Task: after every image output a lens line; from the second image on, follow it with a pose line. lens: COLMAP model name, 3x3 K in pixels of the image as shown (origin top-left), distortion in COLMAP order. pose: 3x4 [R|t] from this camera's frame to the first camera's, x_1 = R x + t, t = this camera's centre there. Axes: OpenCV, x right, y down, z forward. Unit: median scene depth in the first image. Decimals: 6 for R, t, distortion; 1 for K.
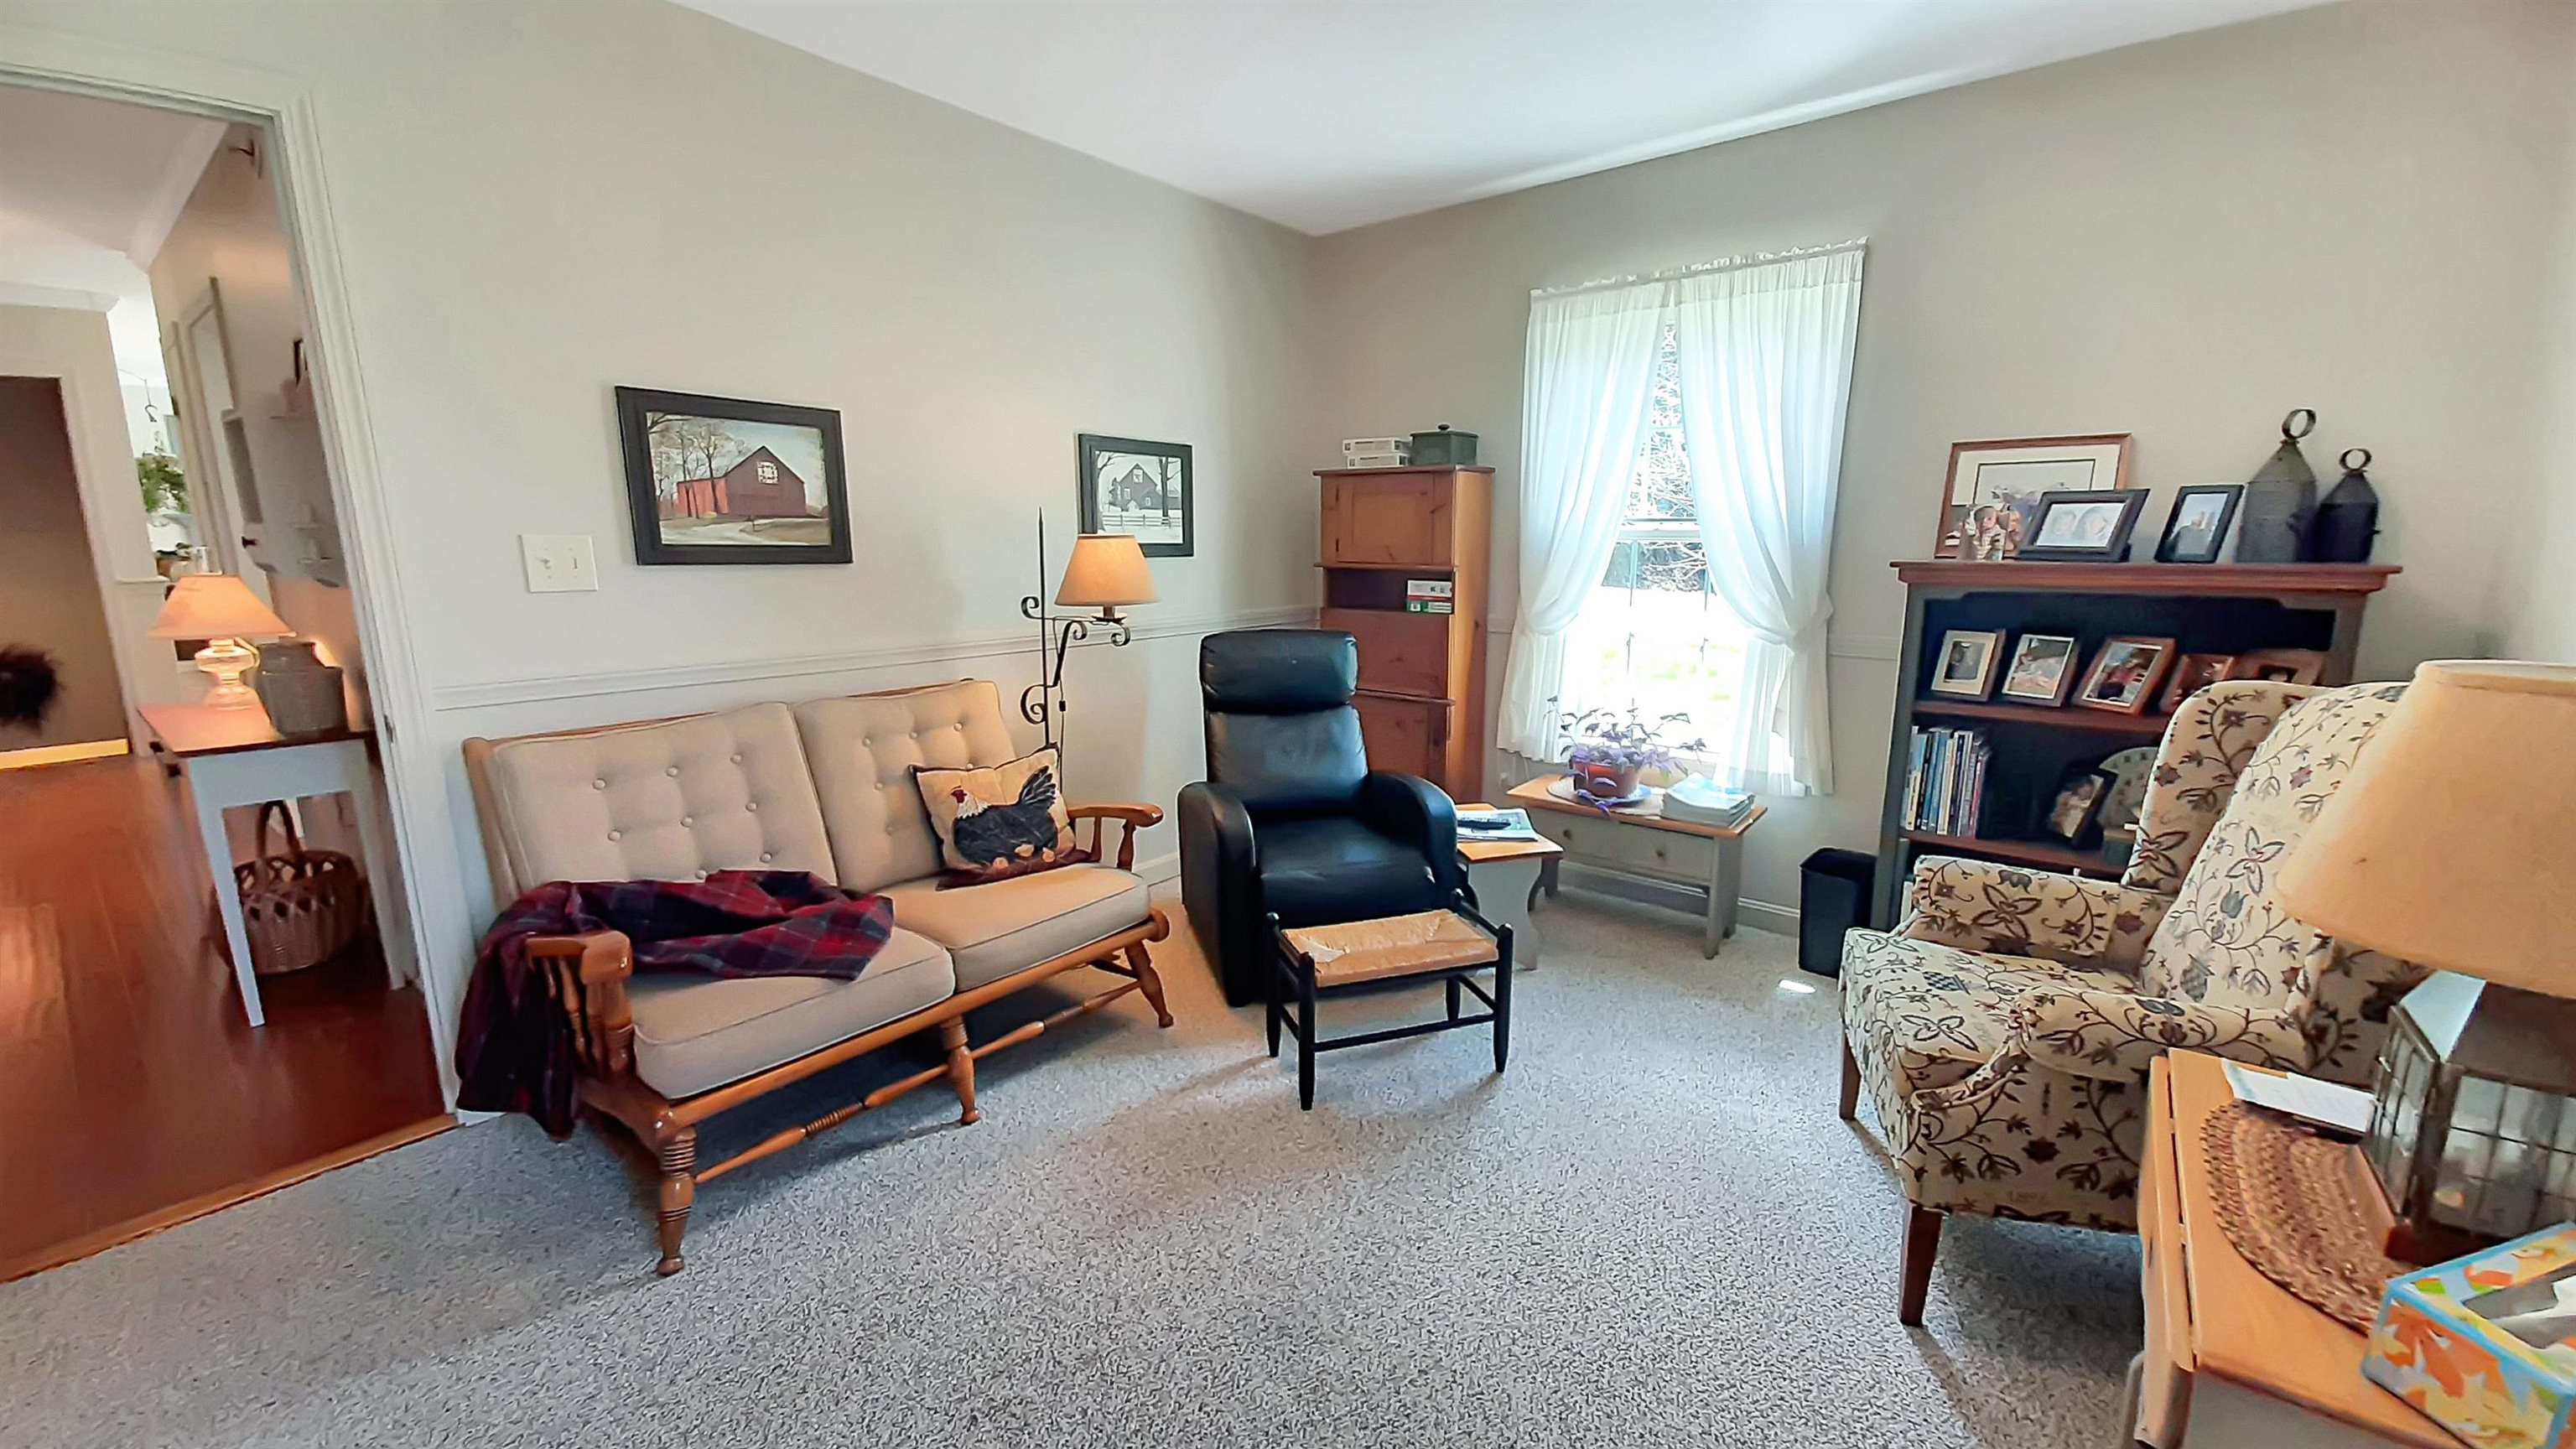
lens RADIAL K [[1035.7, 0, 1313.1], [0, 1035.7, 734.9], [0, 0, 1]] dist [0.029545, -0.000155]
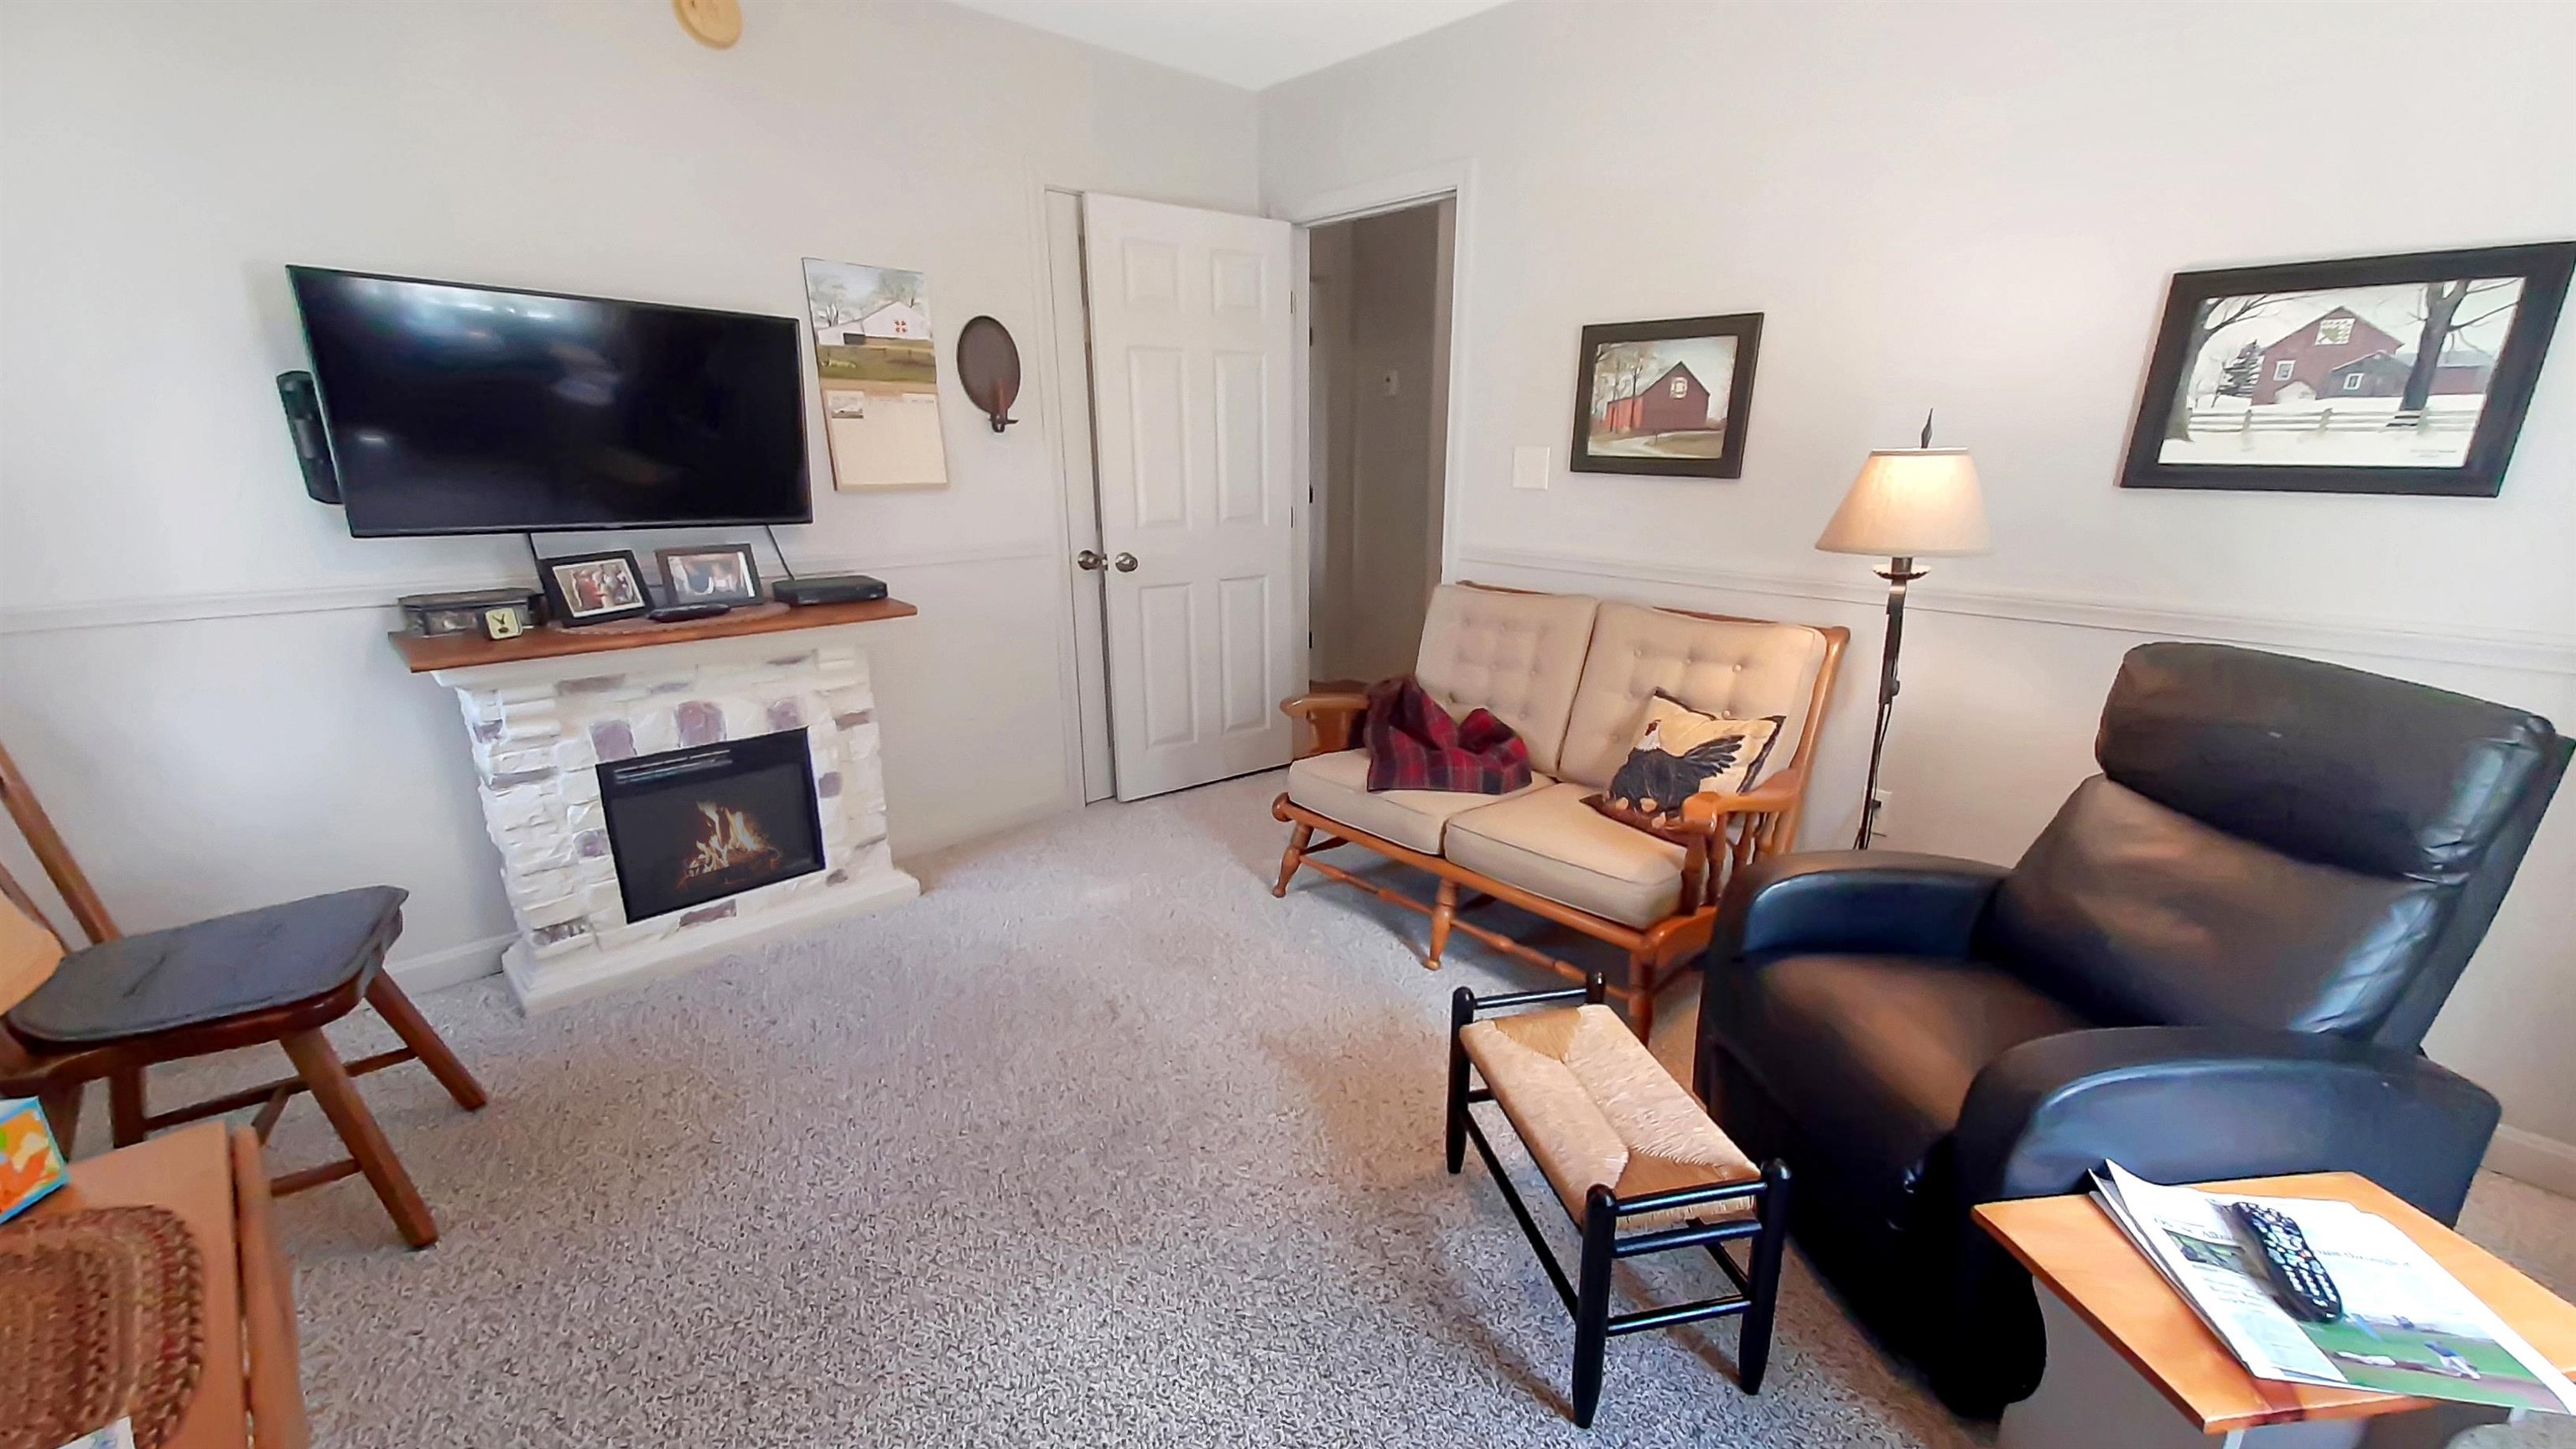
lens RADIAL K [[1035.7, 0, 1313.1], [0, 1035.7, 734.9], [0, 0, 1]] dist [0.029545, -0.000155]
pose [[-0.139531, 0.265074, -0.954079, 0.594660], [-0.202197, 0.935577, 0.289504, -0.144429], [0.969354, 0.233306, -0.076945, 0.760563]]
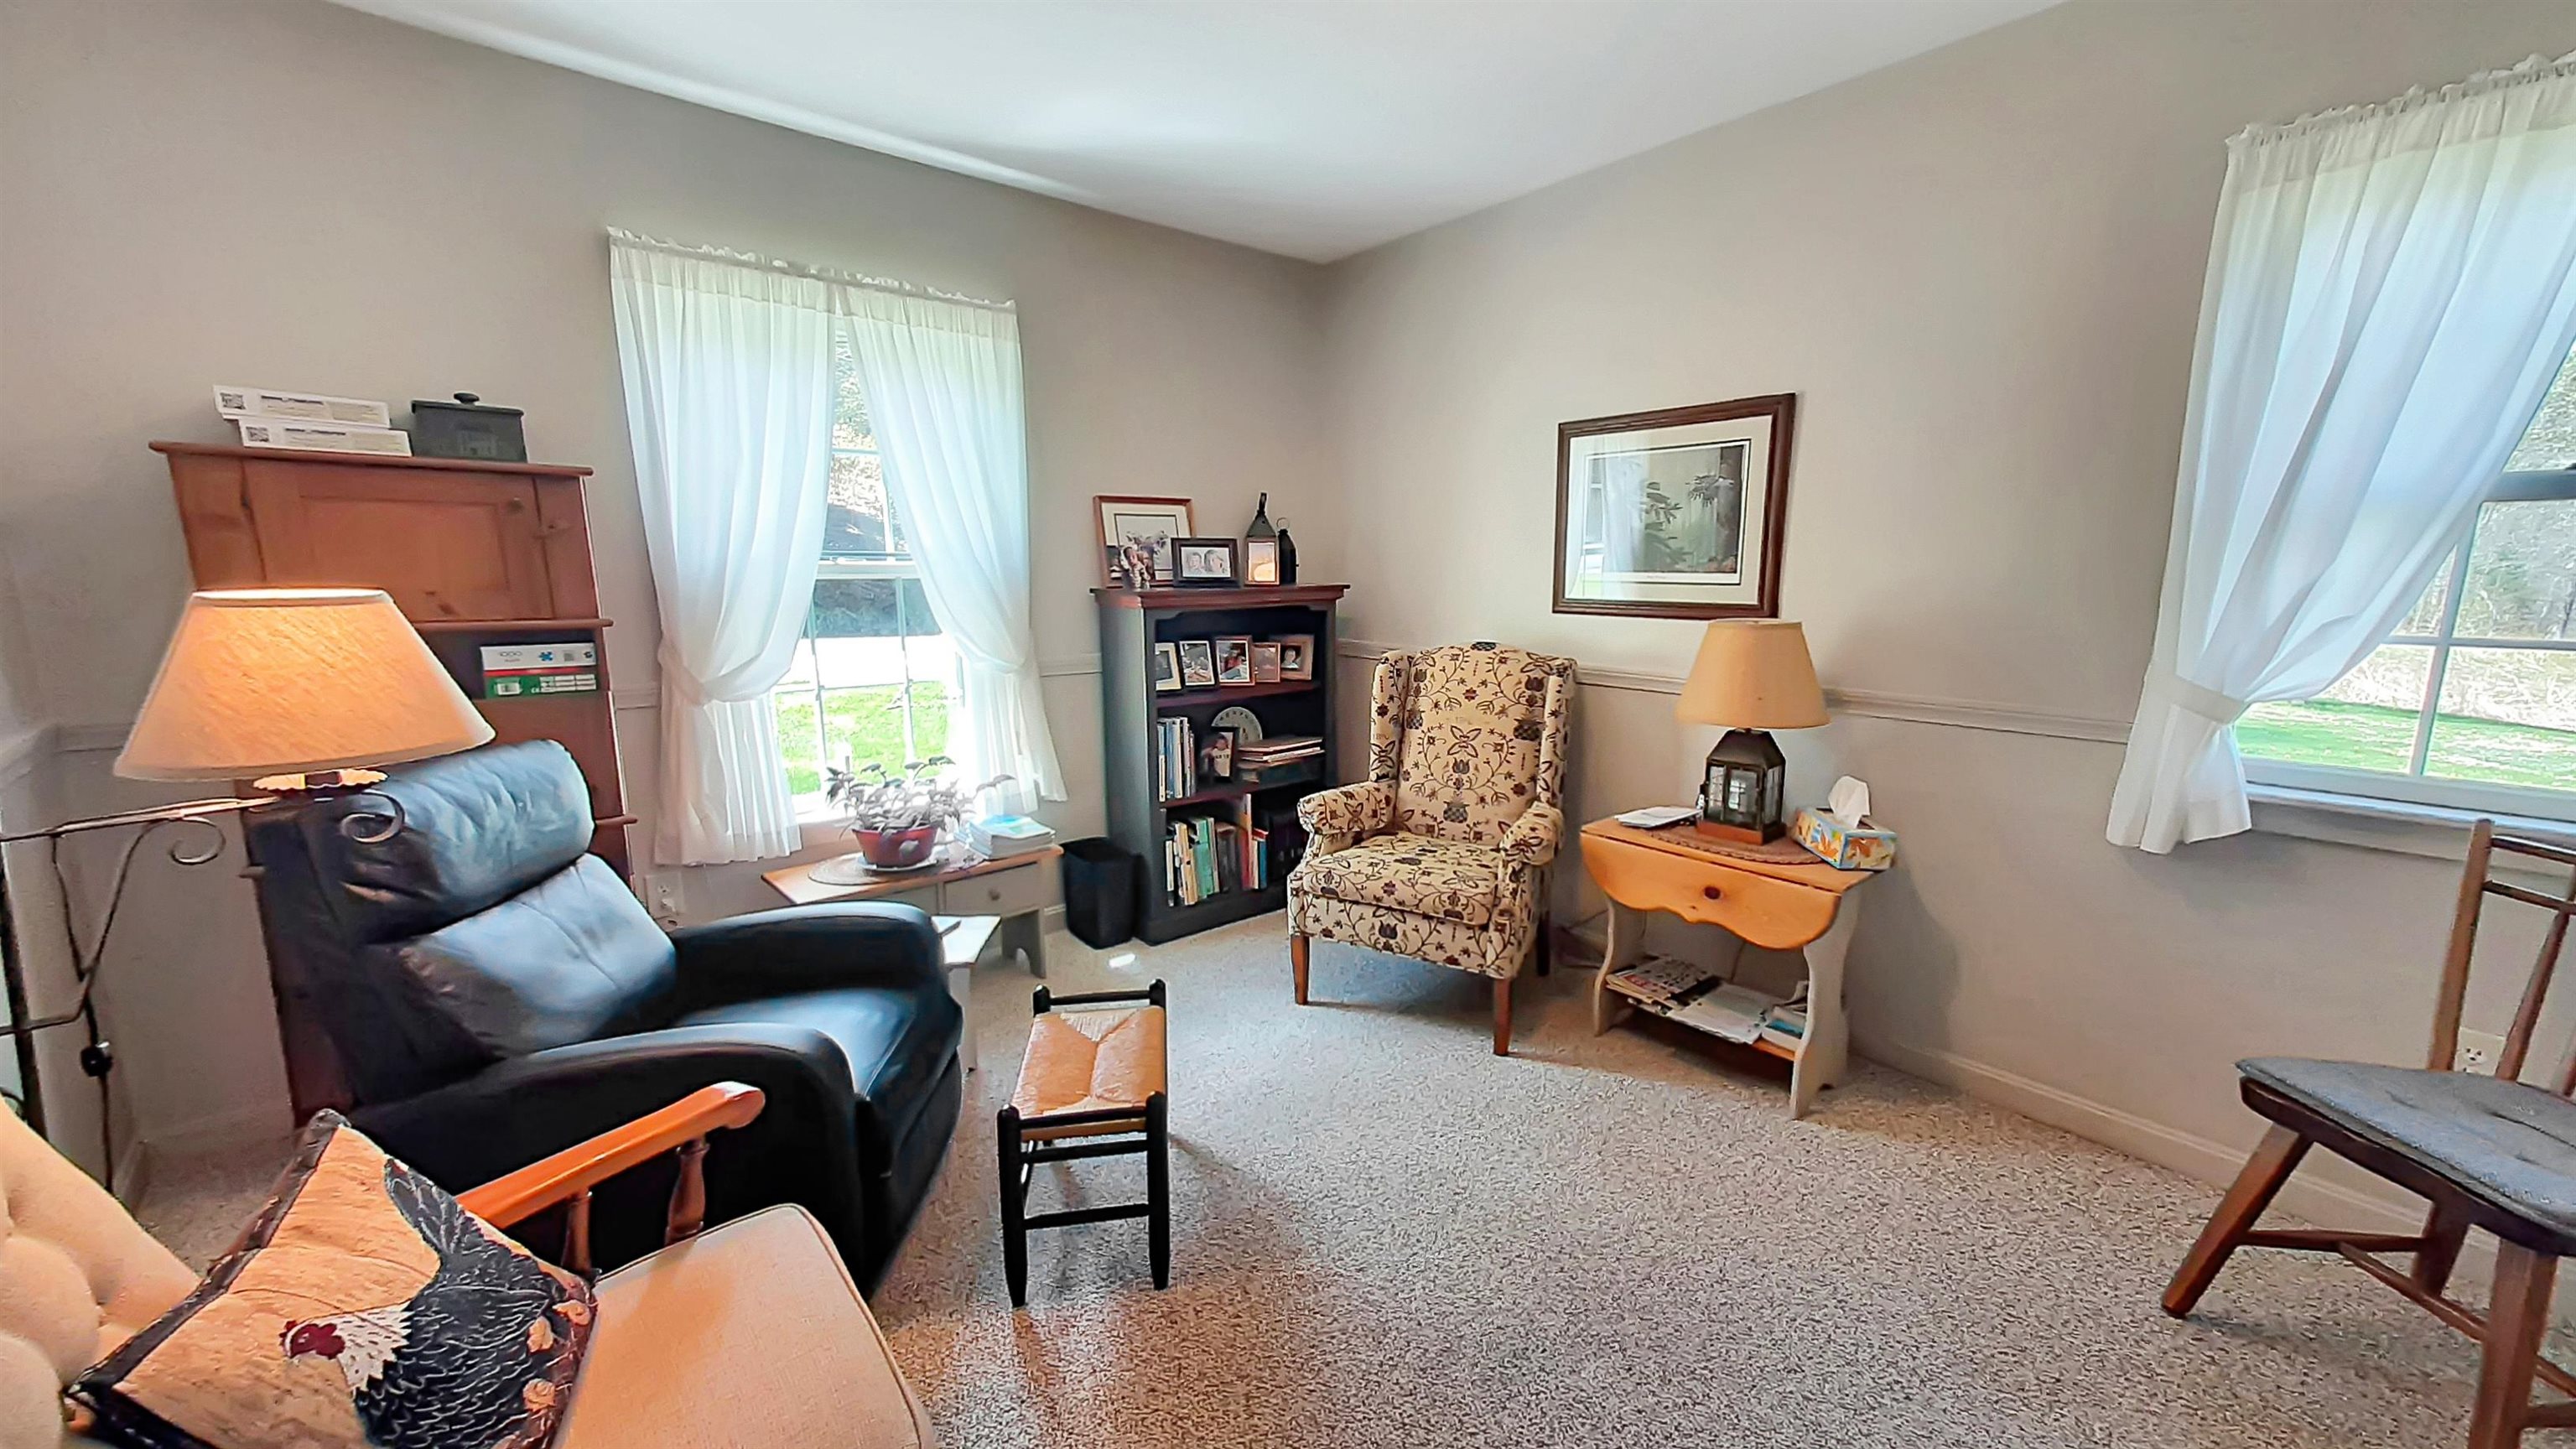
lens RADIAL K [[1013.0, 0, 1346.1], [0, 1013.0, 728.5], [0, 0, 1]] dist [0.085363, -0.000034]
pose [[0.184579, -0.172007, 0.967649, -0.595152], [0.191711, 0.971954, 0.136204, -0.126350], [-0.963939, 0.160369, 0.212378, 0.537224]]
